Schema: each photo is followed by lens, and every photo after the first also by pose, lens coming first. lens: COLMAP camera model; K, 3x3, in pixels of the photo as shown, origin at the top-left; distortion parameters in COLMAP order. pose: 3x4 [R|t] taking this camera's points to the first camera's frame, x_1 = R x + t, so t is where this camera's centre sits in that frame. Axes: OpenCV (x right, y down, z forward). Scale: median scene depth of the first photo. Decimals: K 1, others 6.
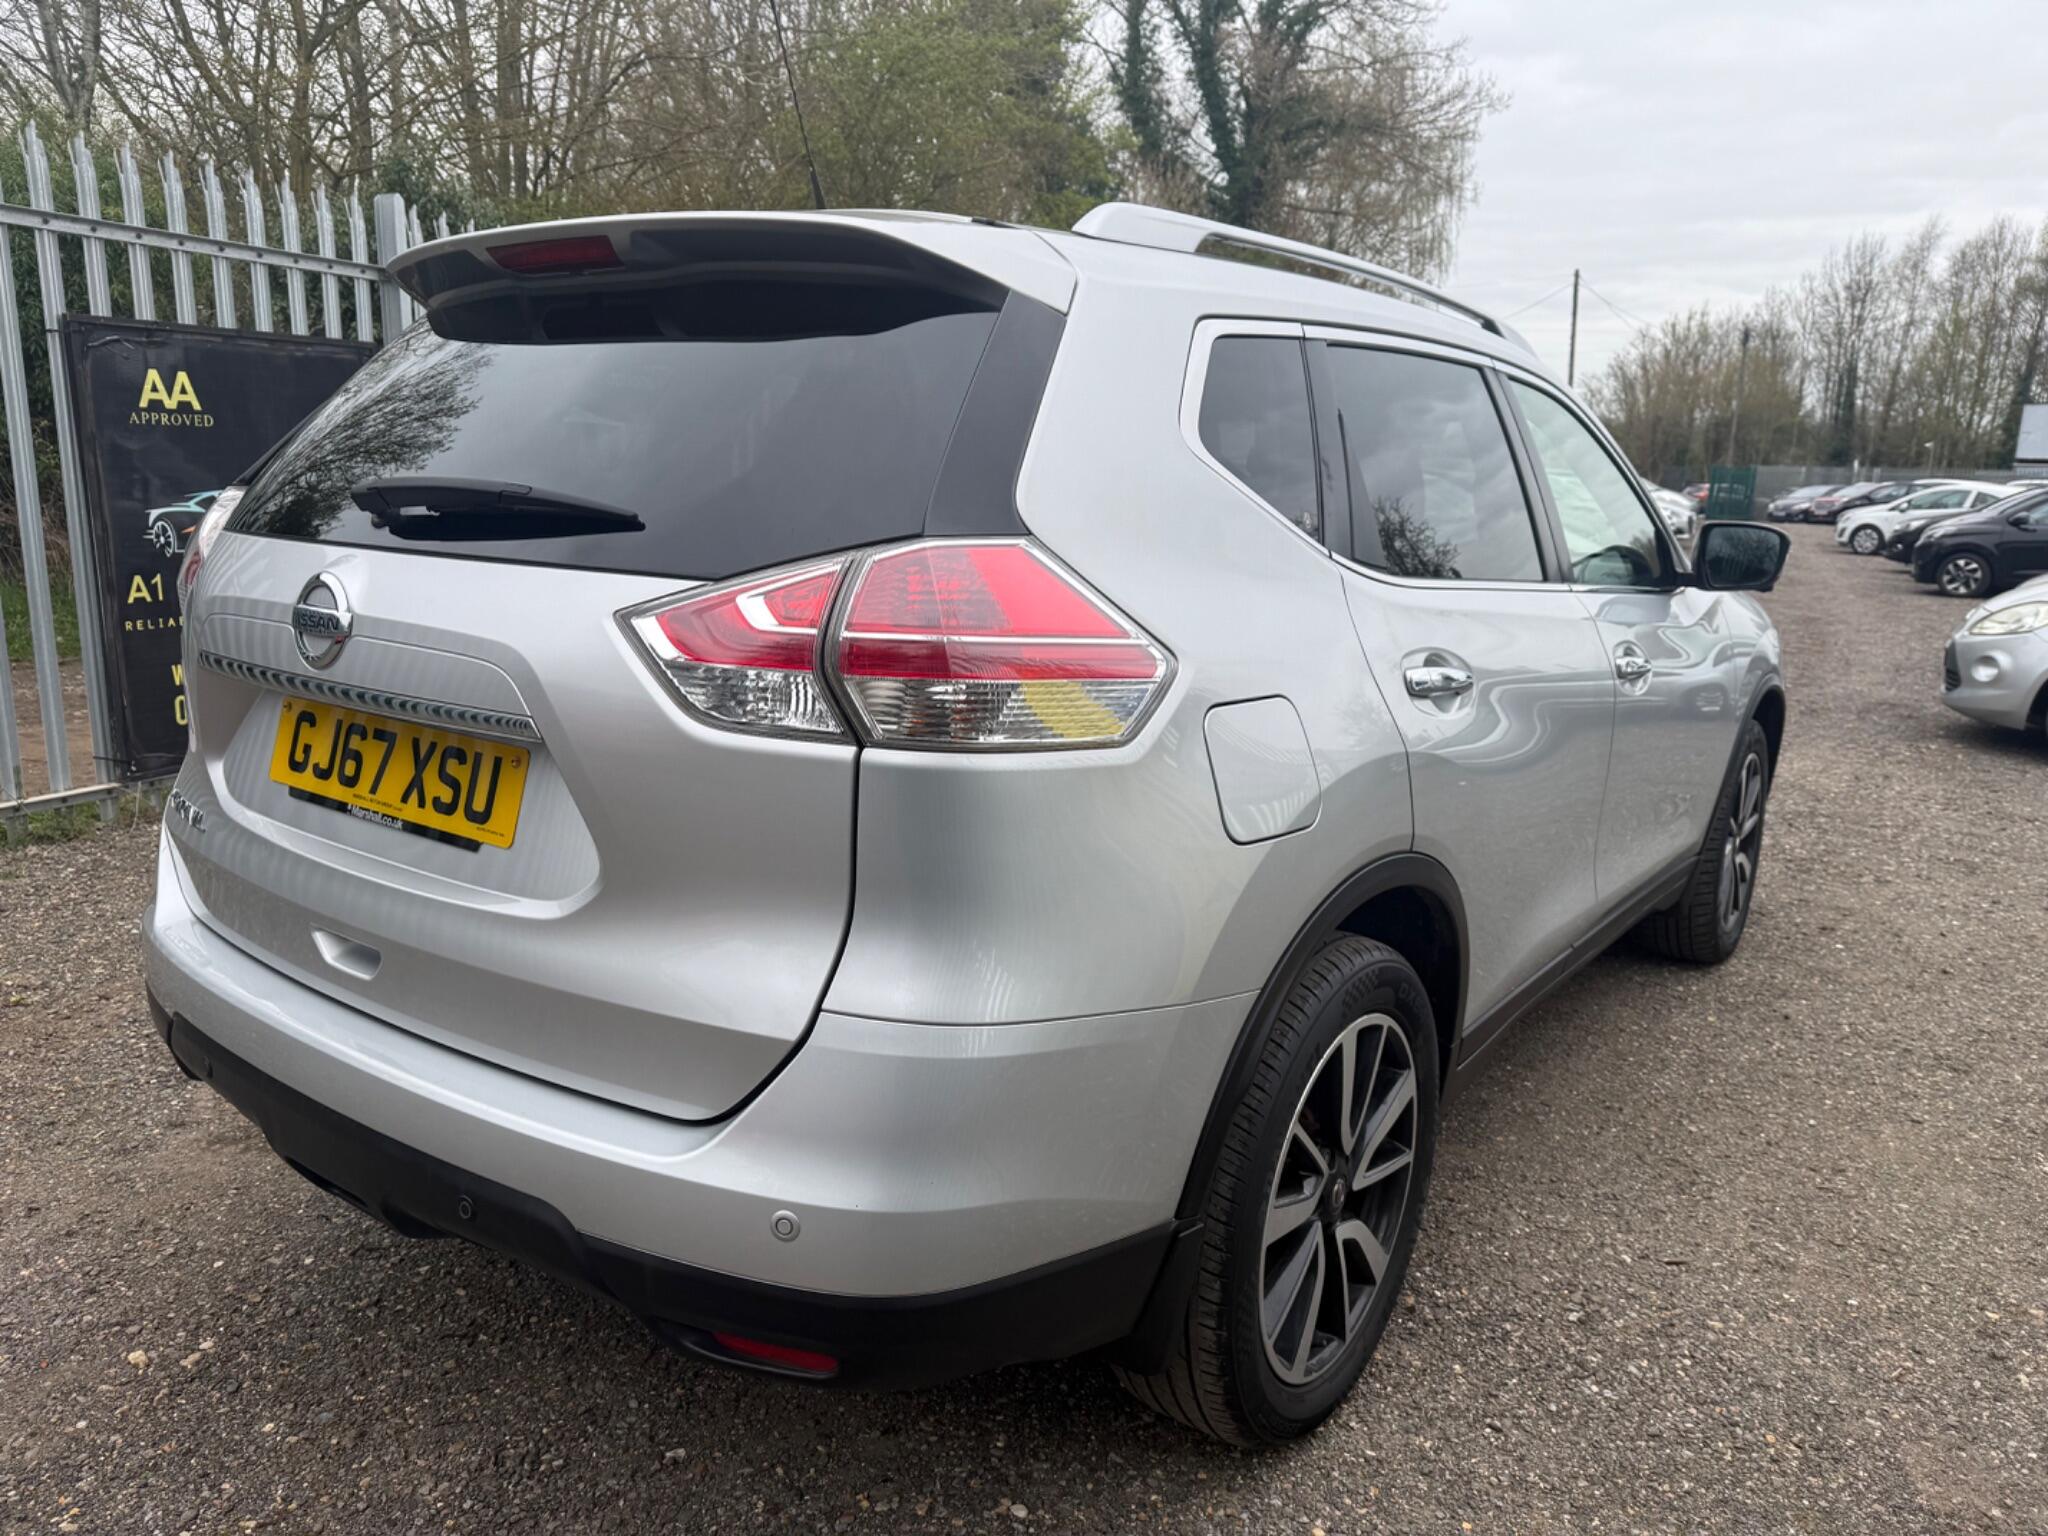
lens RADIAL K [[1488.7, 0, 1013.9], [0, 1488.7, 780.6], [0, 0, 1]] dist [0.002796, 0.001164]
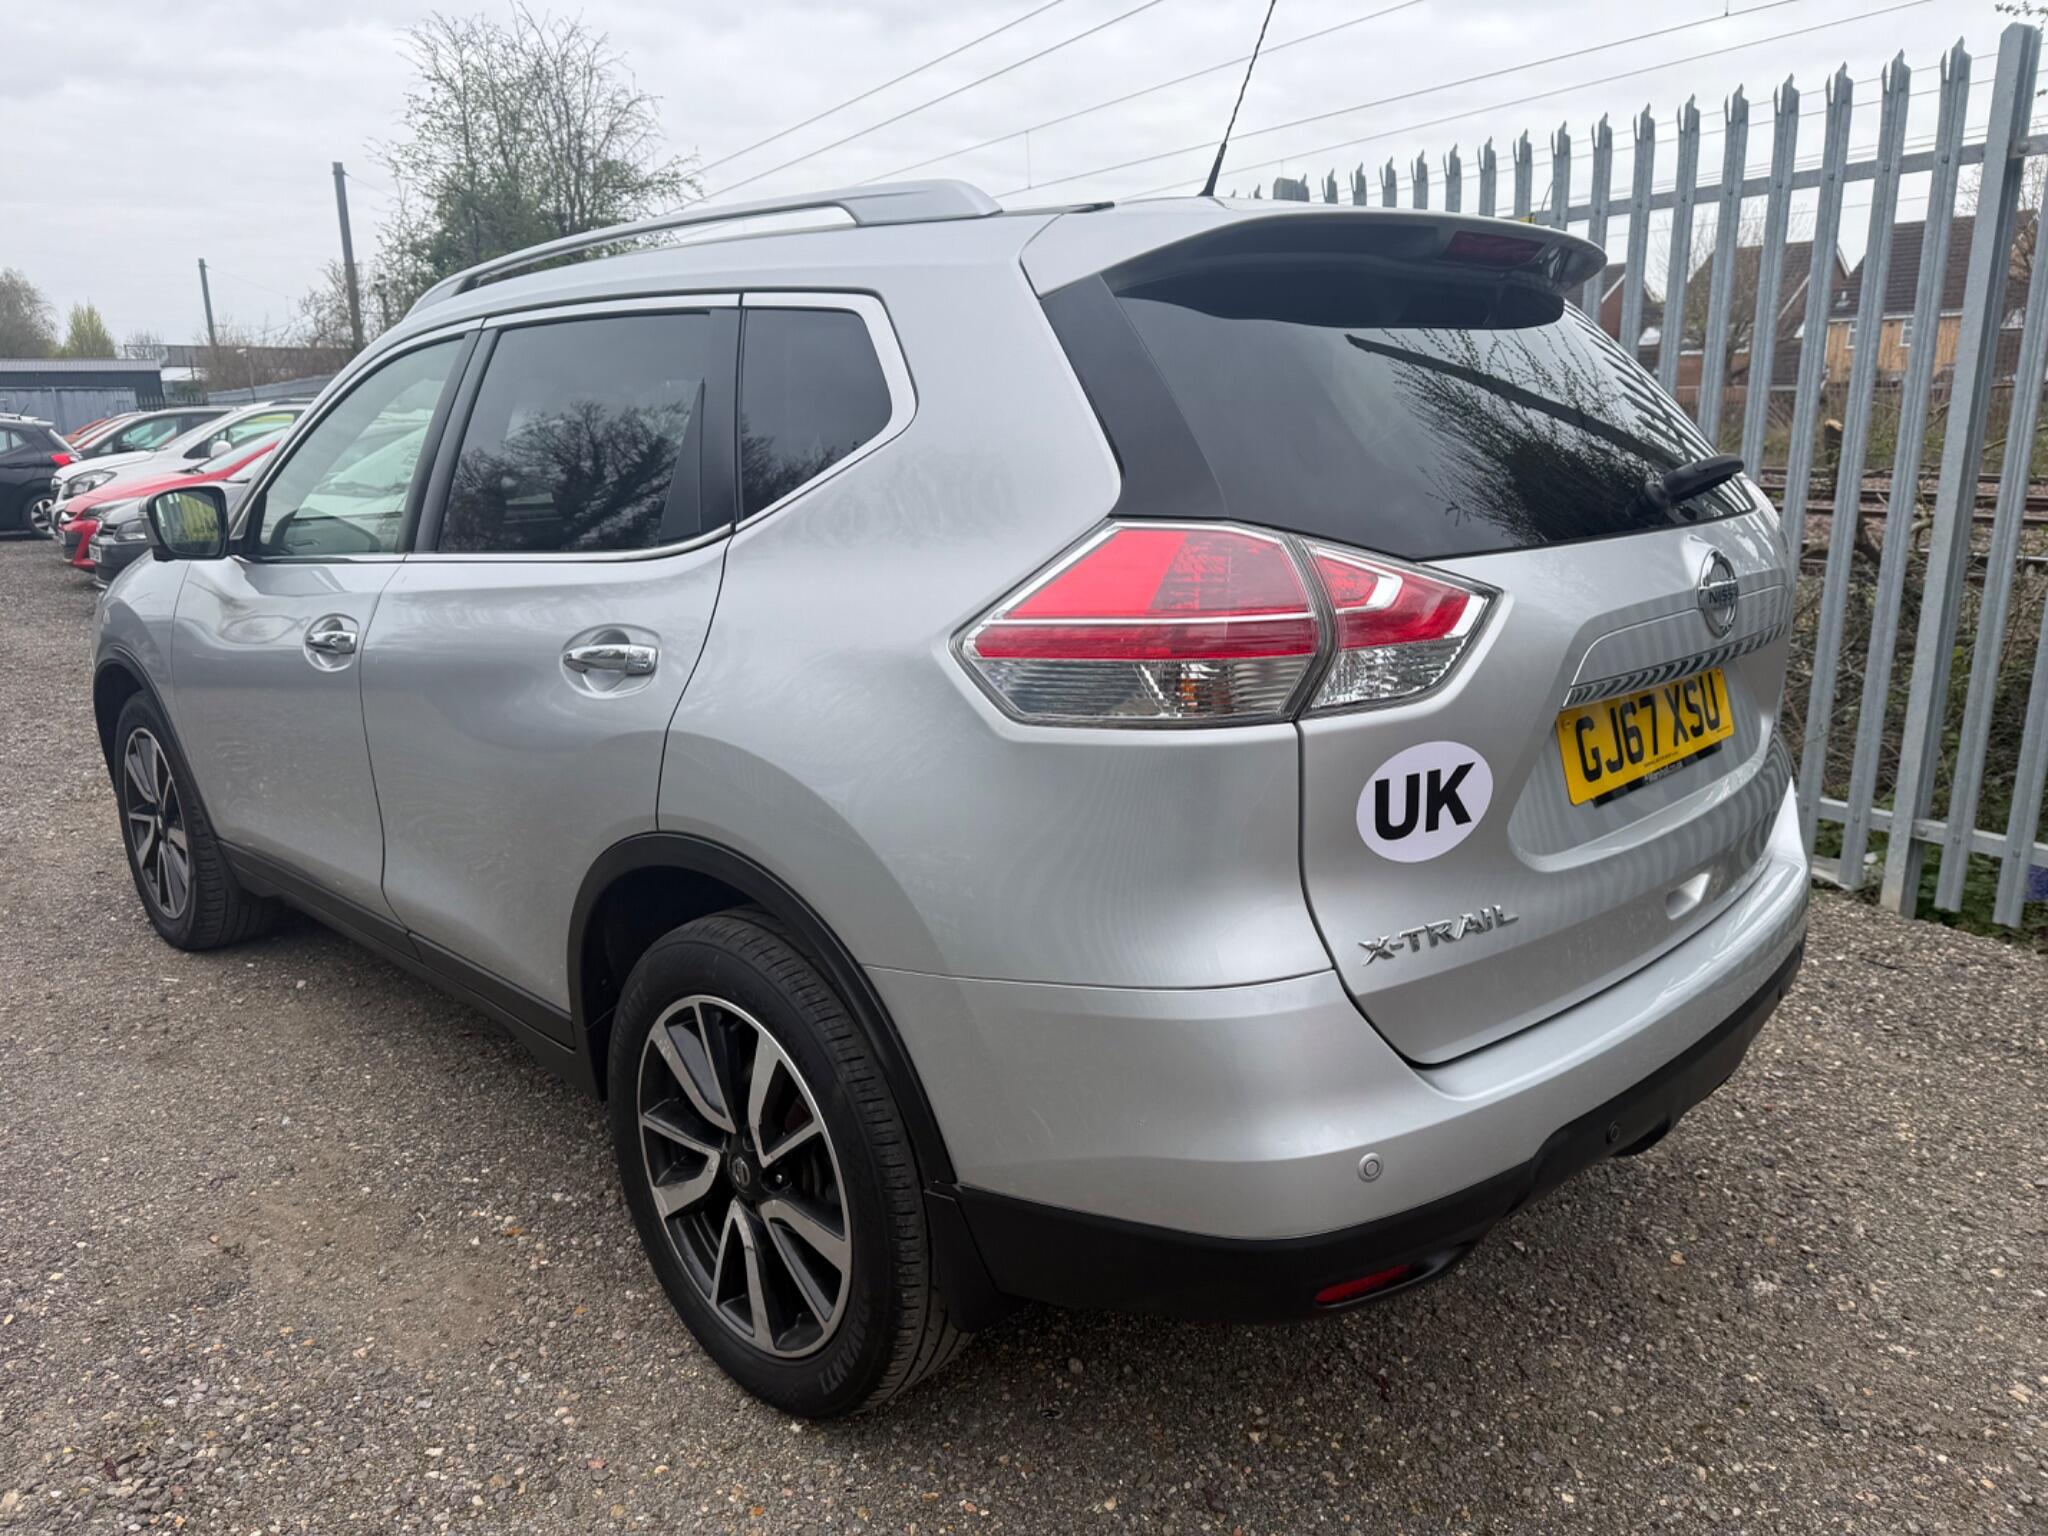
lens RADIAL K [[1488.7, 0, 1019.5], [0, 1488.7, 764.9], [0, 0, 1]] dist [0.002796, 0.001164]
pose [[0.145905, -0.270045, 0.951729, -0.091961], [0.238125, 0.943326, 0.231155, -0.020808], [-0.960213, 0.192904, 0.201940, 0.073003]]
